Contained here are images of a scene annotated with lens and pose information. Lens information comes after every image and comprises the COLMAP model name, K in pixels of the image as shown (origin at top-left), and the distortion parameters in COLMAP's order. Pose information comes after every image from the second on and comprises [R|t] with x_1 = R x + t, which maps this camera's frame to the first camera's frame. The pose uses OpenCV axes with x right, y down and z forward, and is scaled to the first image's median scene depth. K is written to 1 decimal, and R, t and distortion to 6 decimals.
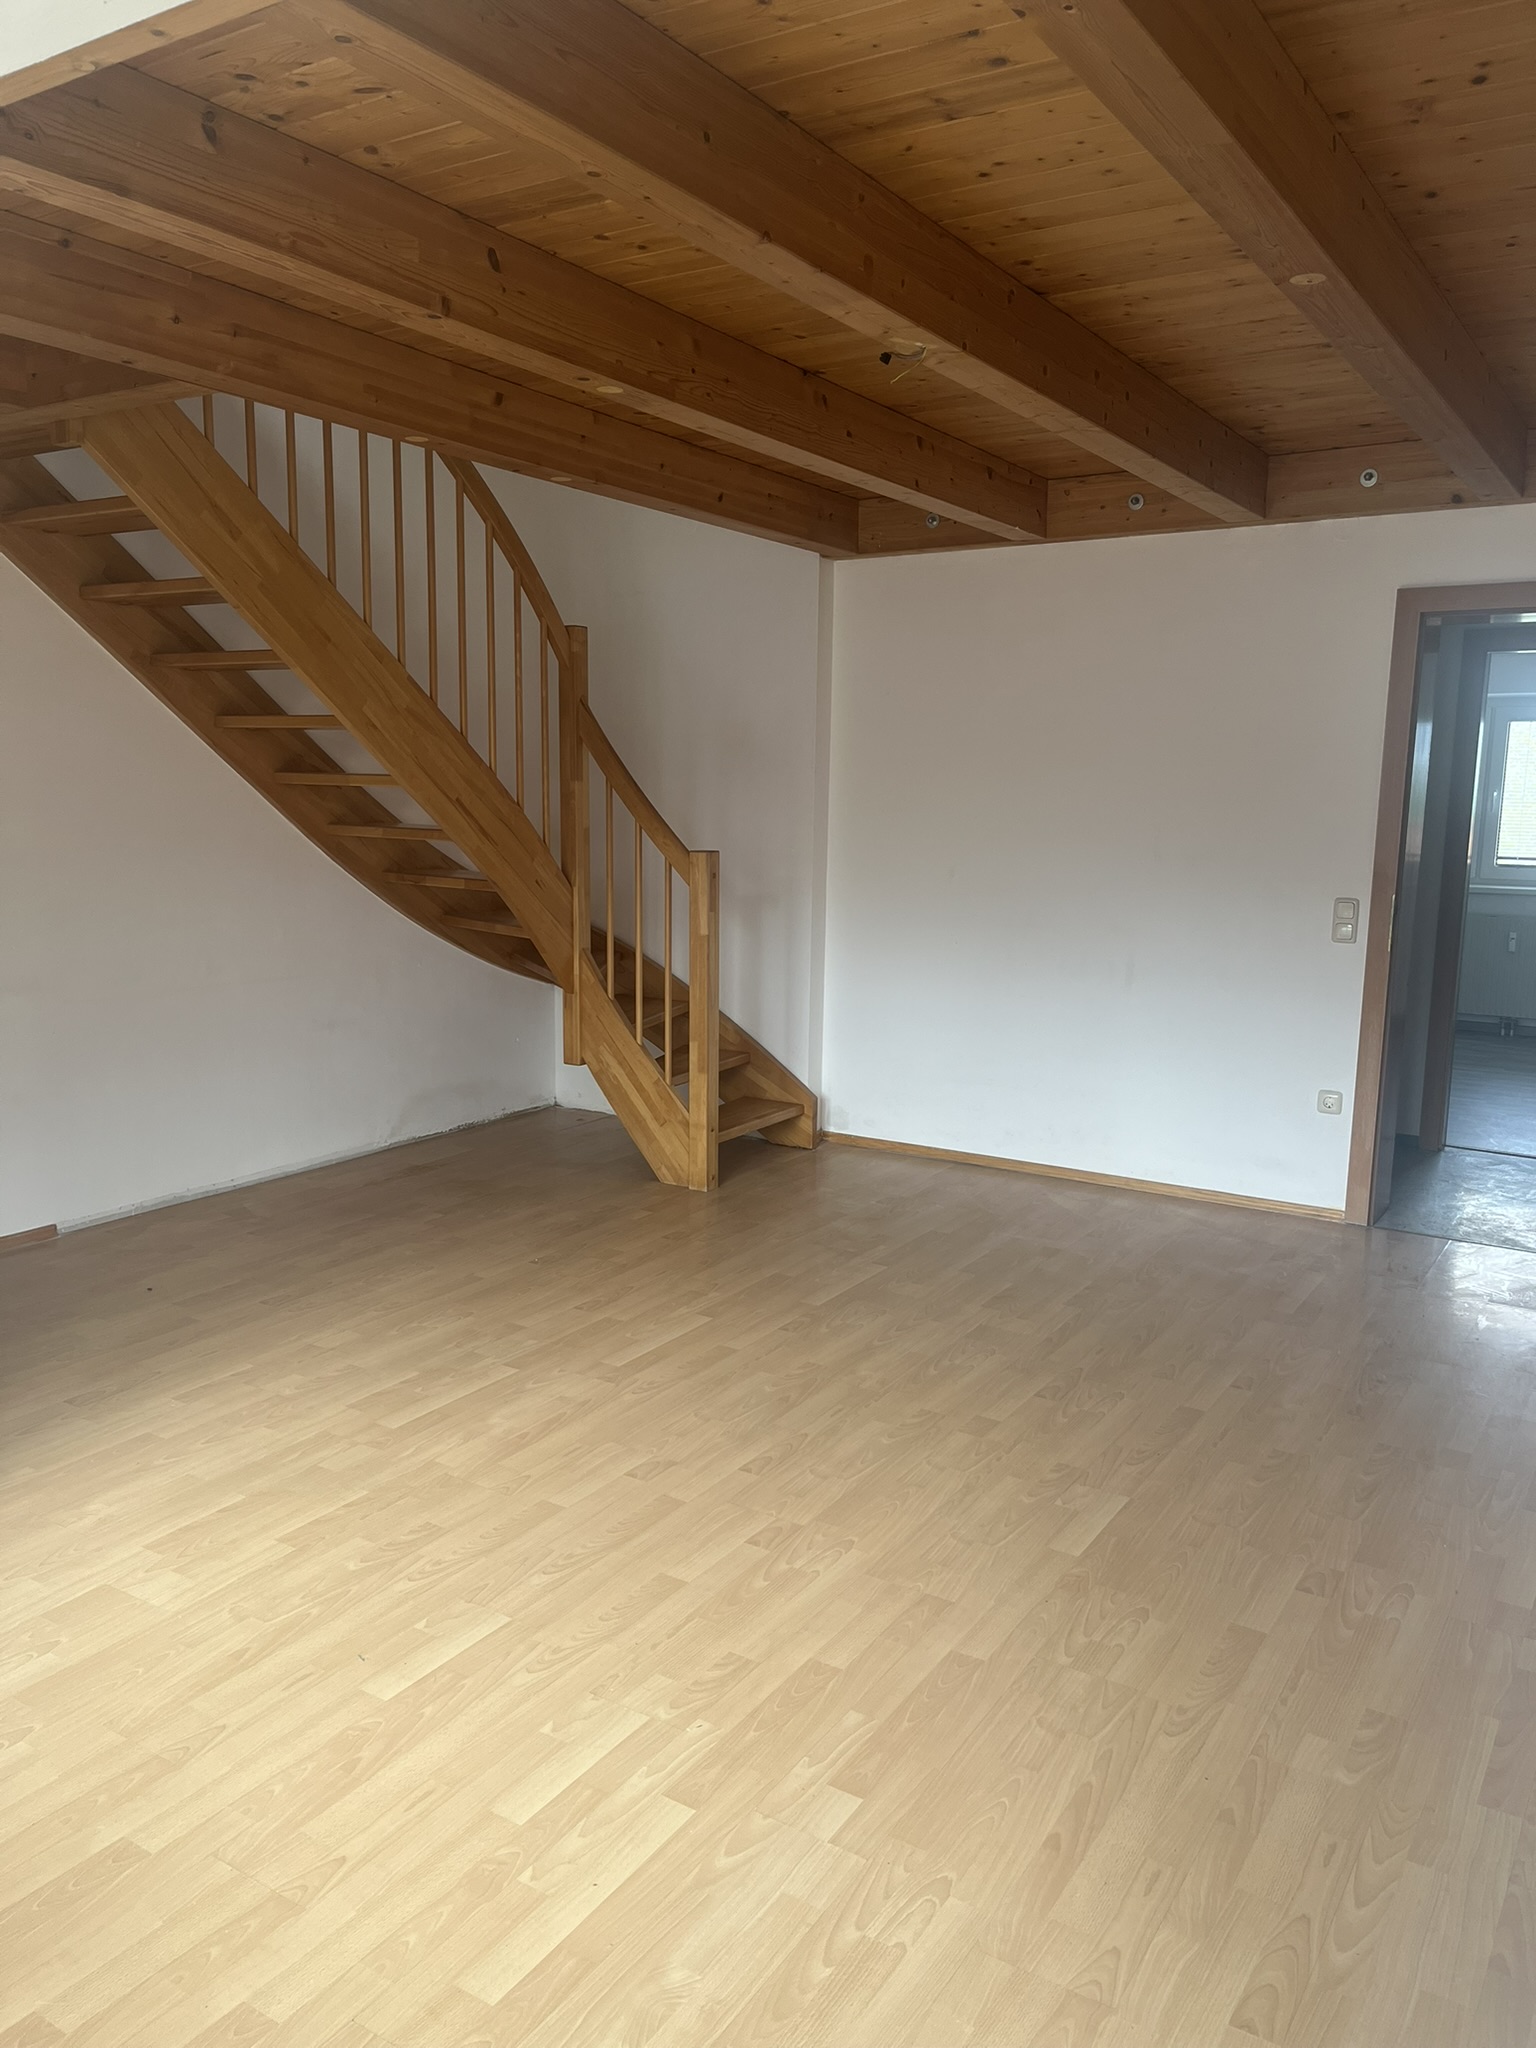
lens RADIAL K [[1560.4, 0, 758.9], [0, 1560.4, 1031.8], [0, 0, 1]] dist [0.064938, -0.086913]
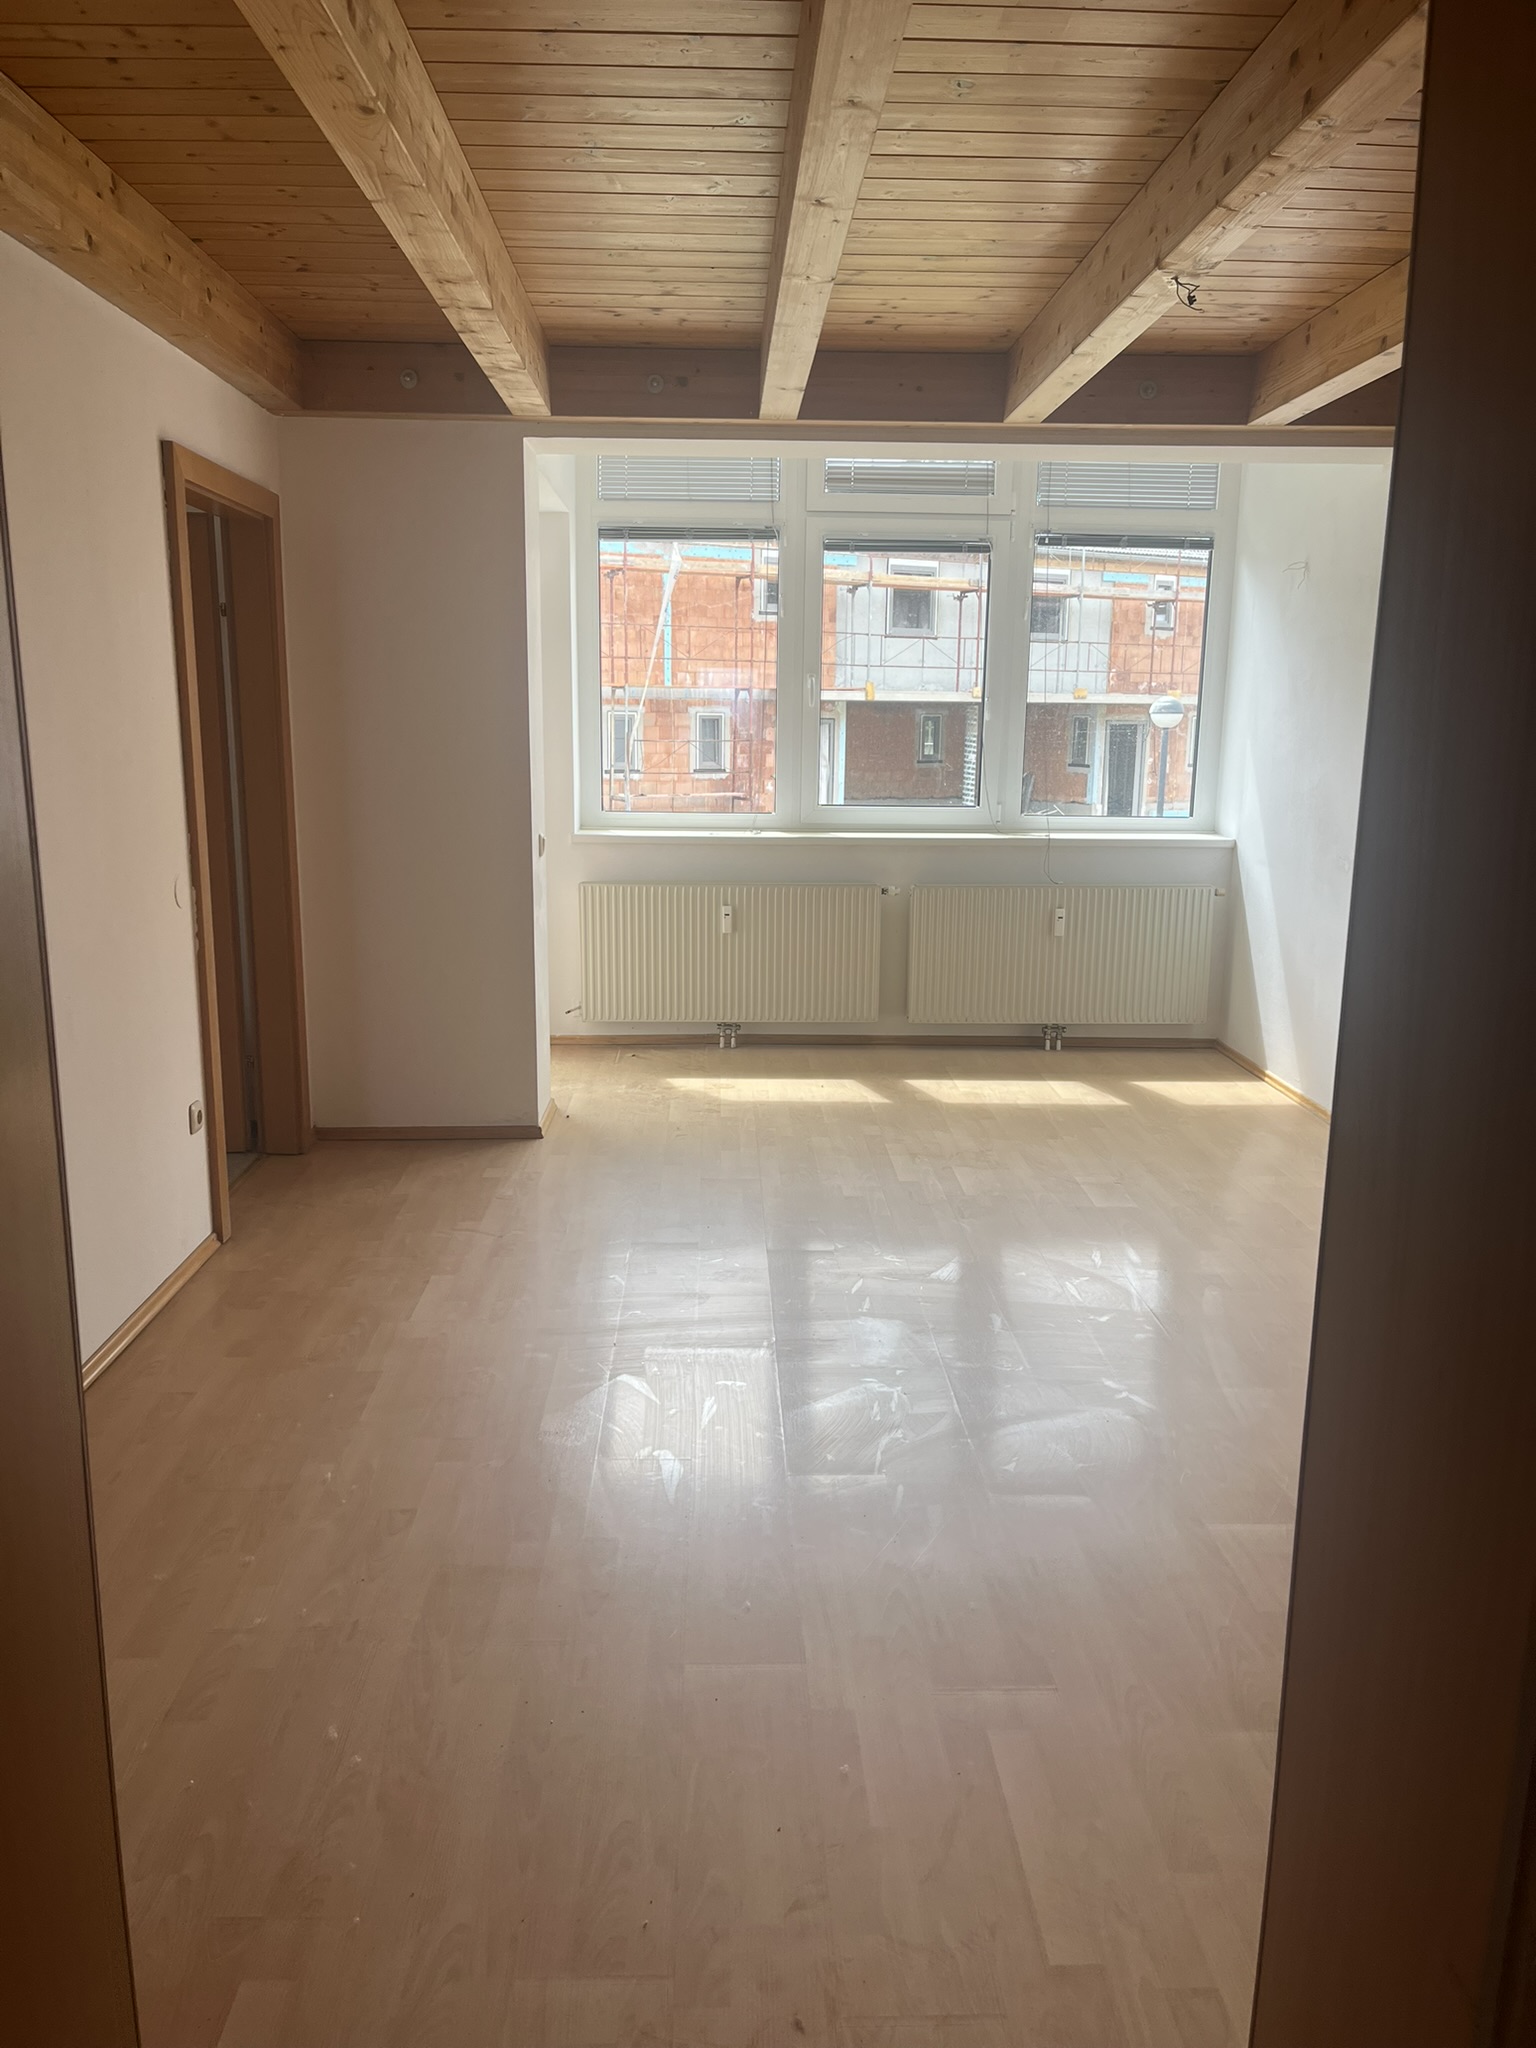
lens RADIAL K [[1560.4, 0, 757.1], [0, 1560.4, 1038.0], [0, 0, 1]] dist [0.064938, -0.086913]
pose [[-0.832619, 0.089081, -0.546635, 0.816590], [-0.111343, 0.939908, 0.322764, -0.236163], [0.542539, 0.329603, -0.772666, 1.576495]]
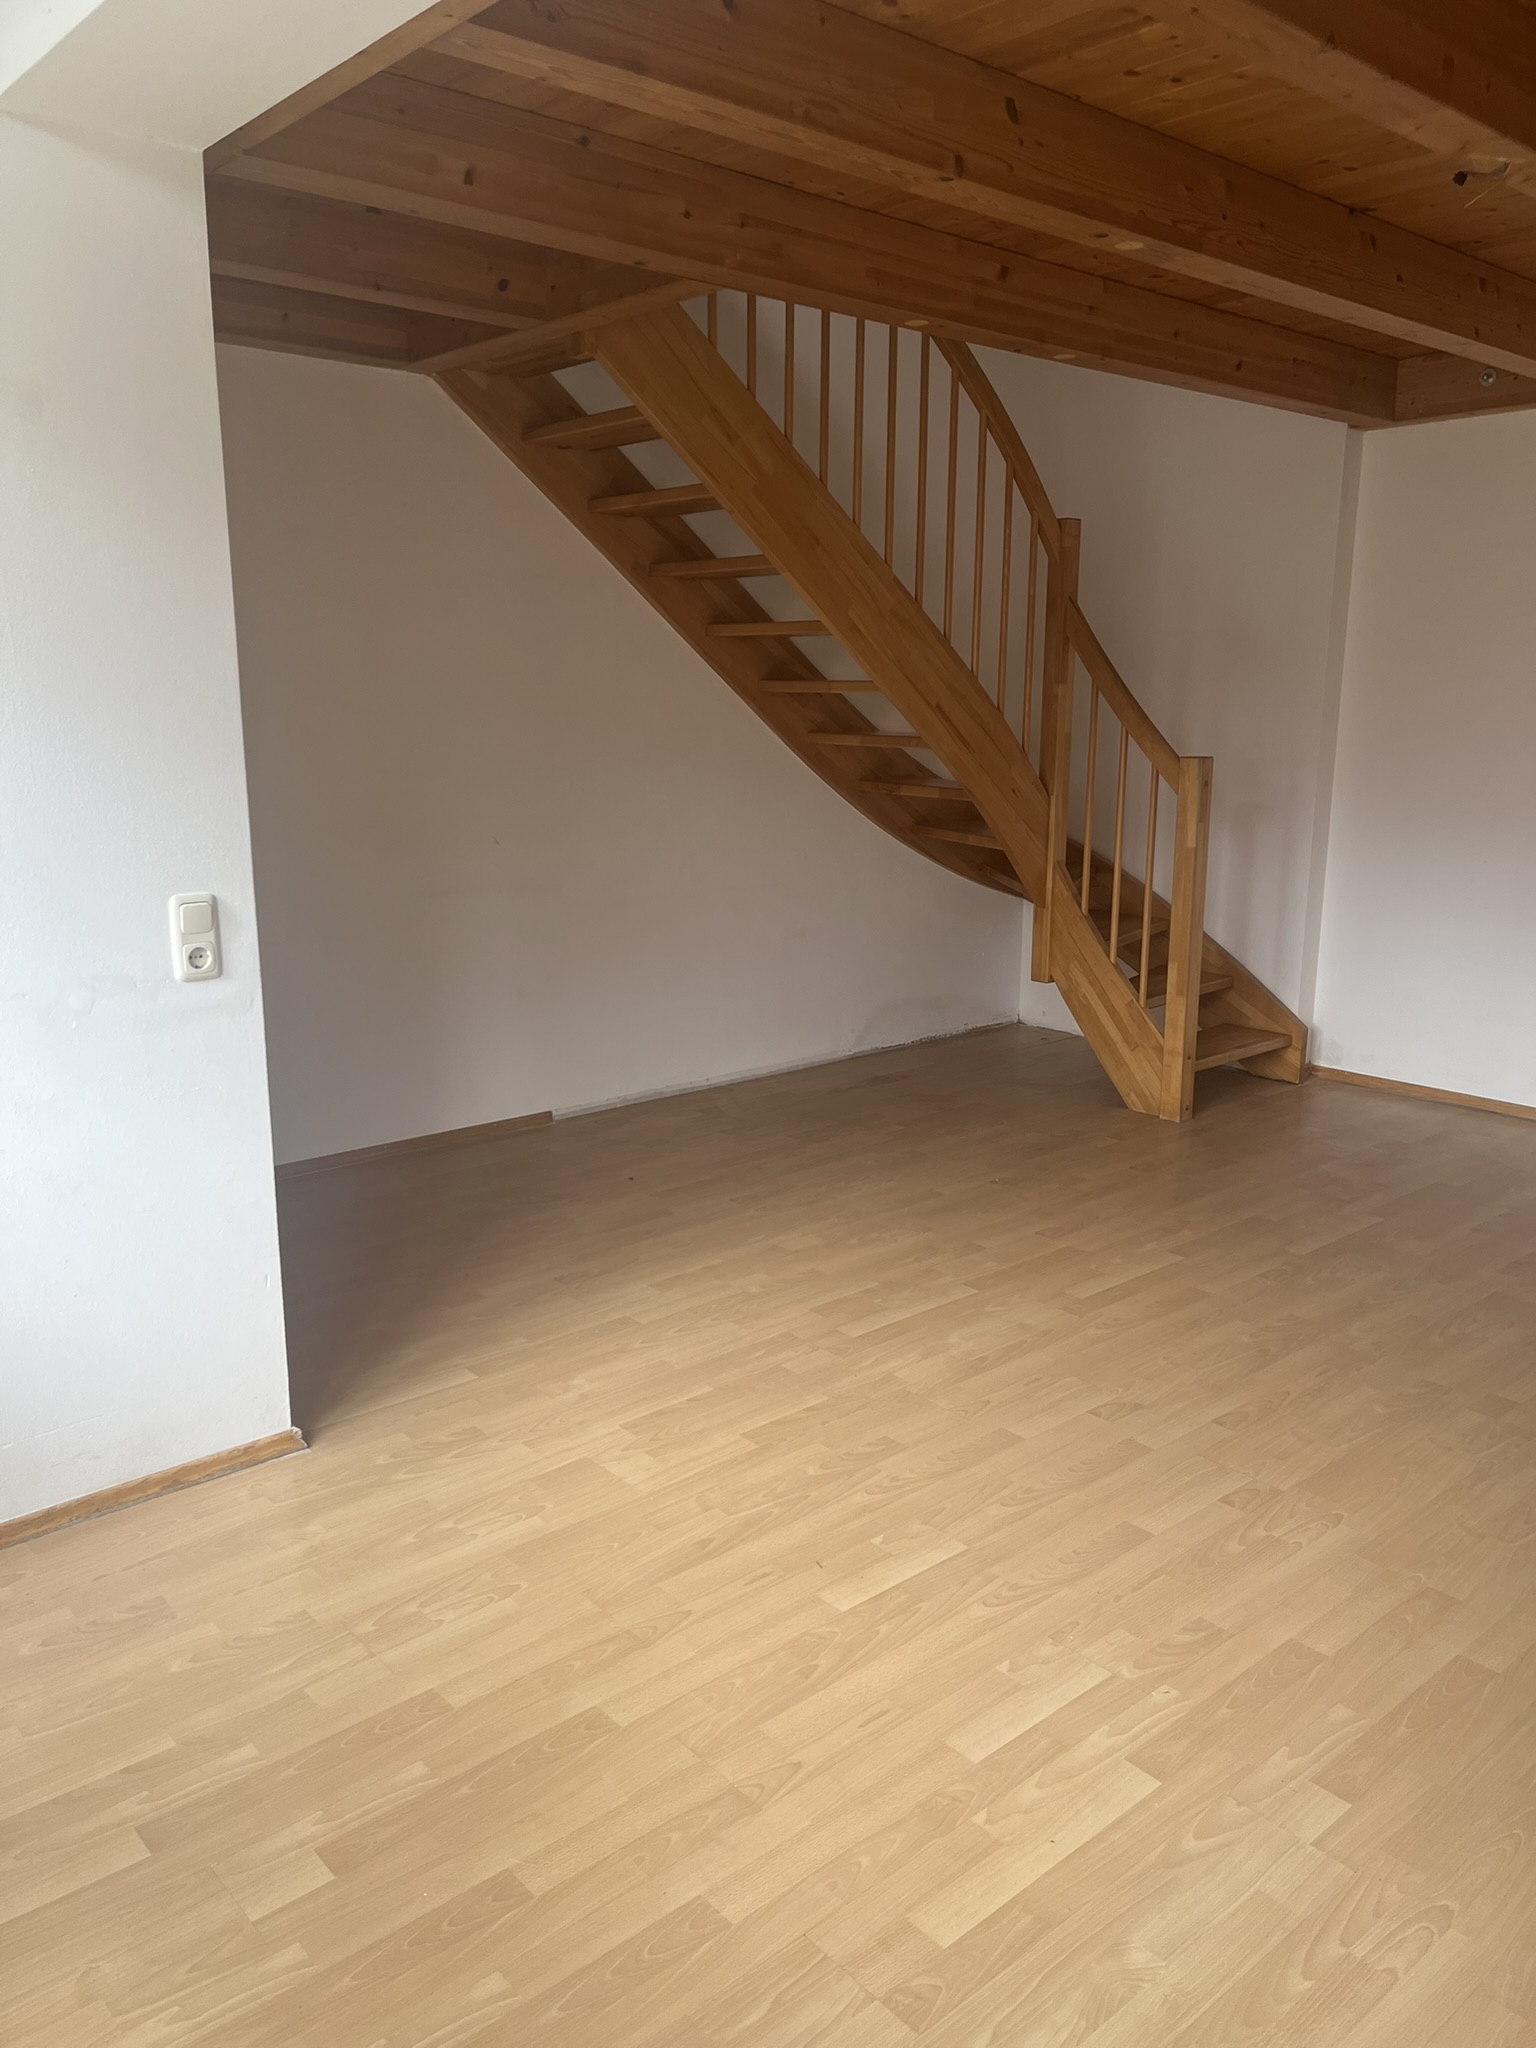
lens RADIAL K [[1560.4, 0, 764.1], [0, 1560.4, 1035.3], [0, 0, 1]] dist [0.064938, -0.086913]
pose [[0.958475, 0.050614, -0.280650, -0.016349], [-0.034701, 0.997511, 0.061385, 0.000815], [0.283059, -0.049097, 0.957845, 0.035580]]
